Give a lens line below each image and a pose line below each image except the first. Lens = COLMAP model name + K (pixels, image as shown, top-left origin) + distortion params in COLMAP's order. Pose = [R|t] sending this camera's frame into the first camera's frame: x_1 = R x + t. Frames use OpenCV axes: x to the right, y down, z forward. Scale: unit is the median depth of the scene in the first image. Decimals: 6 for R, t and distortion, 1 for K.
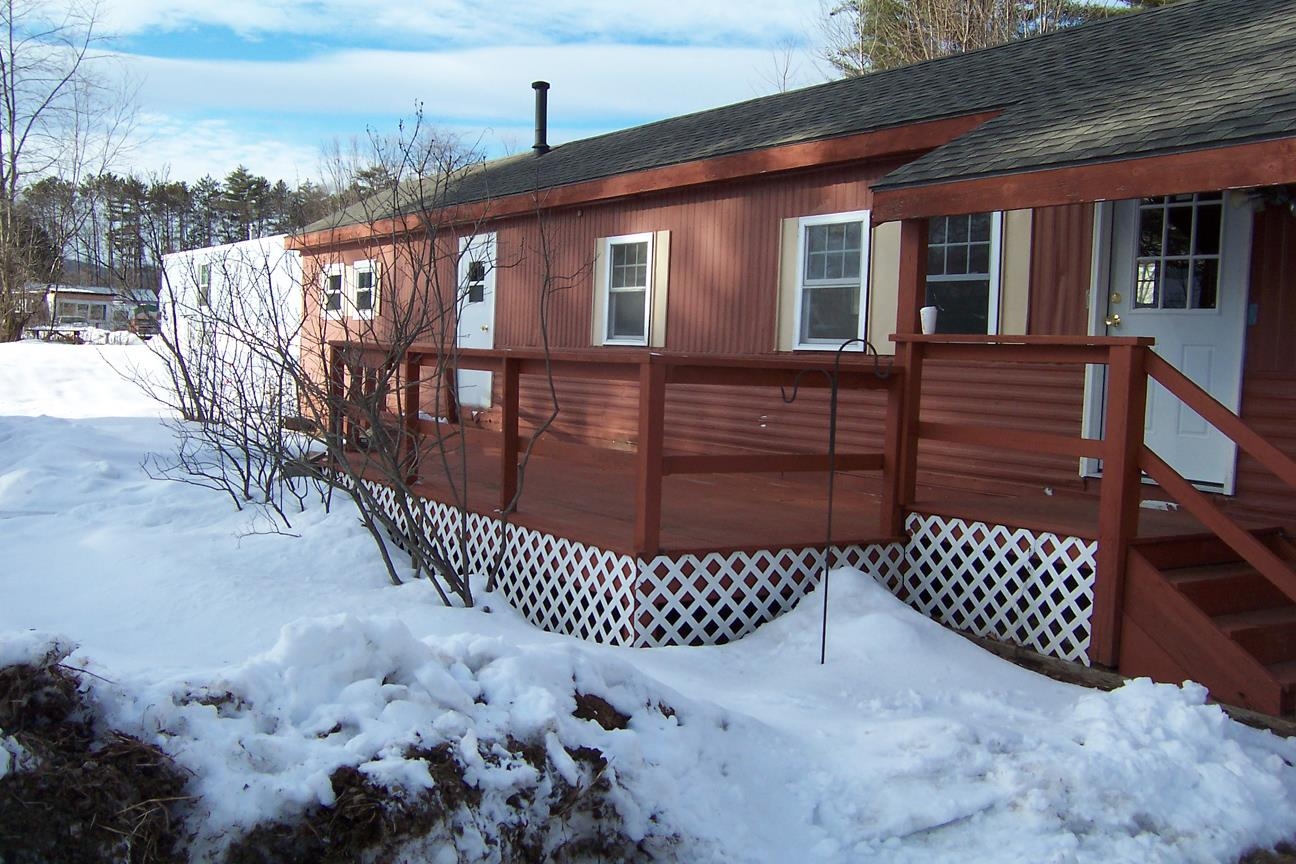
lens RADIAL K [[1282.4, 0, 660.3], [0, 1282.4, 423.5], [0, 0, 1]] dist [-0.076291, 0.000000]
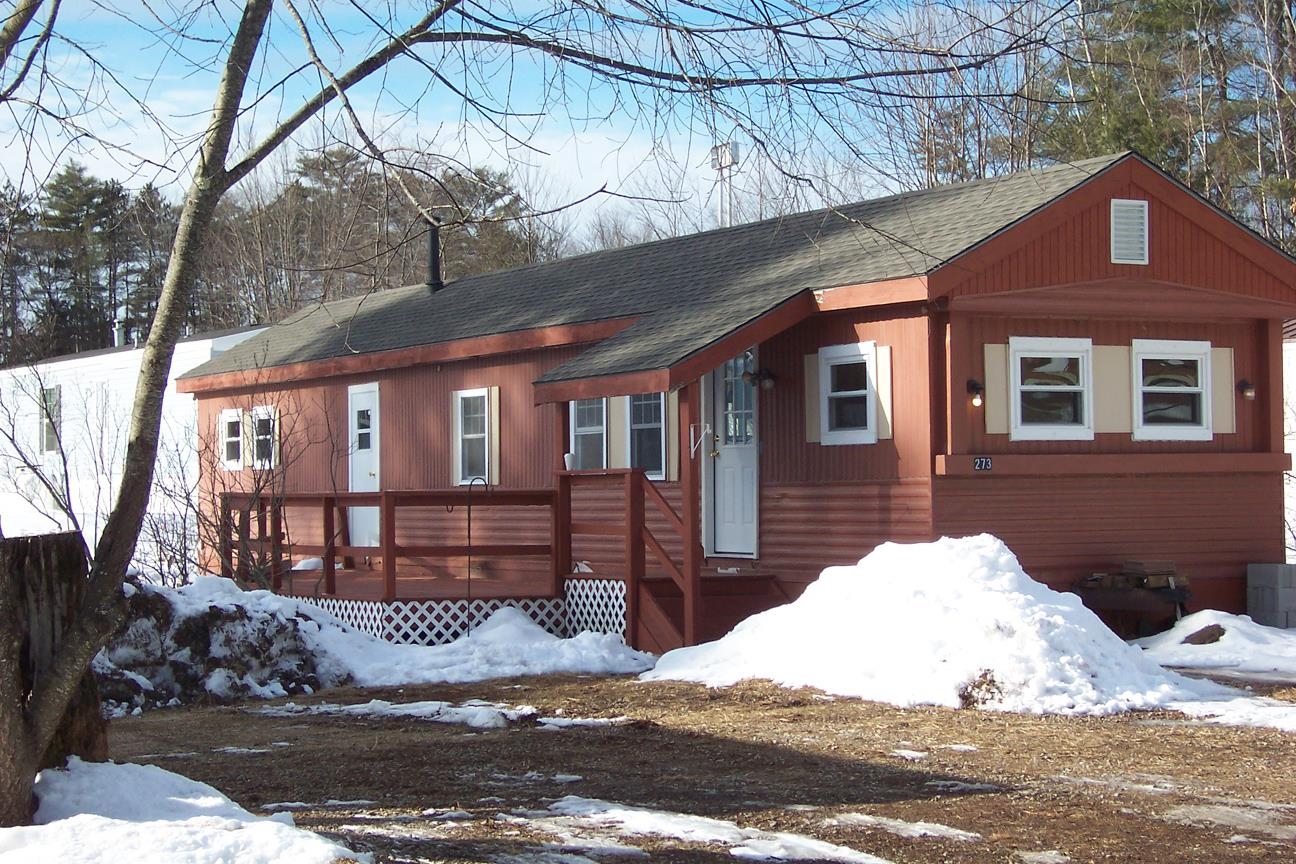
lens RADIAL K [[2776.5, 0, 653.5], [0, 2776.5, 429.6], [0, 0, 1]] dist [0.025529, 0.000000]
pose [[0.992416, -0.052045, -0.111361, 0.709783], [0.043109, 0.995765, -0.081201, 0.171258], [0.115115, 0.075785, 0.990457, -2.508379]]
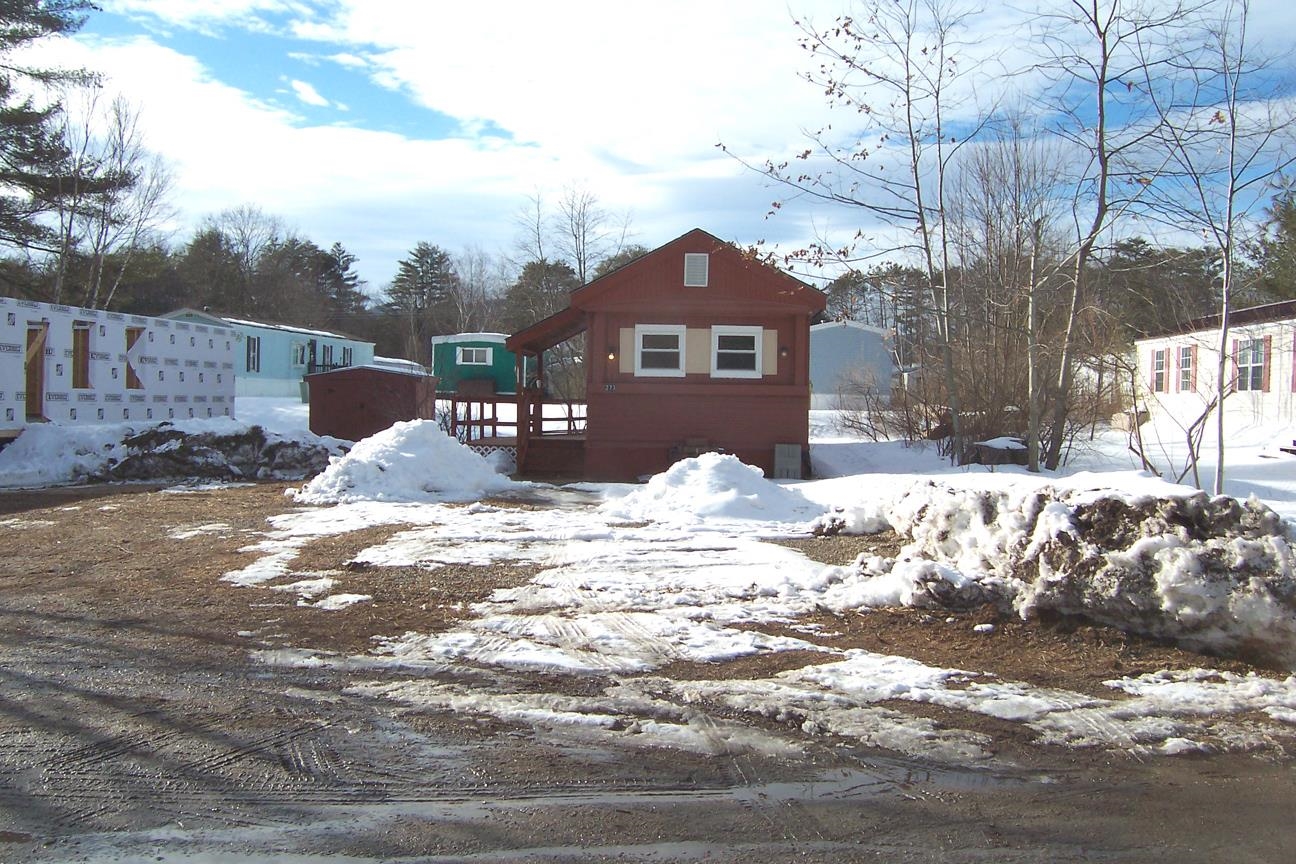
lens RADIAL K [[1282.4, 0, 649.8], [0, 1282.4, 433.3], [0, 0, 1]] dist [-0.076291, 0.000000]
pose [[0.802957, -0.010376, -0.595947, 2.533553], [-0.017847, 0.998982, -0.041440, 0.194286], [0.595770, 0.043910, 0.801954, -1.637319]]
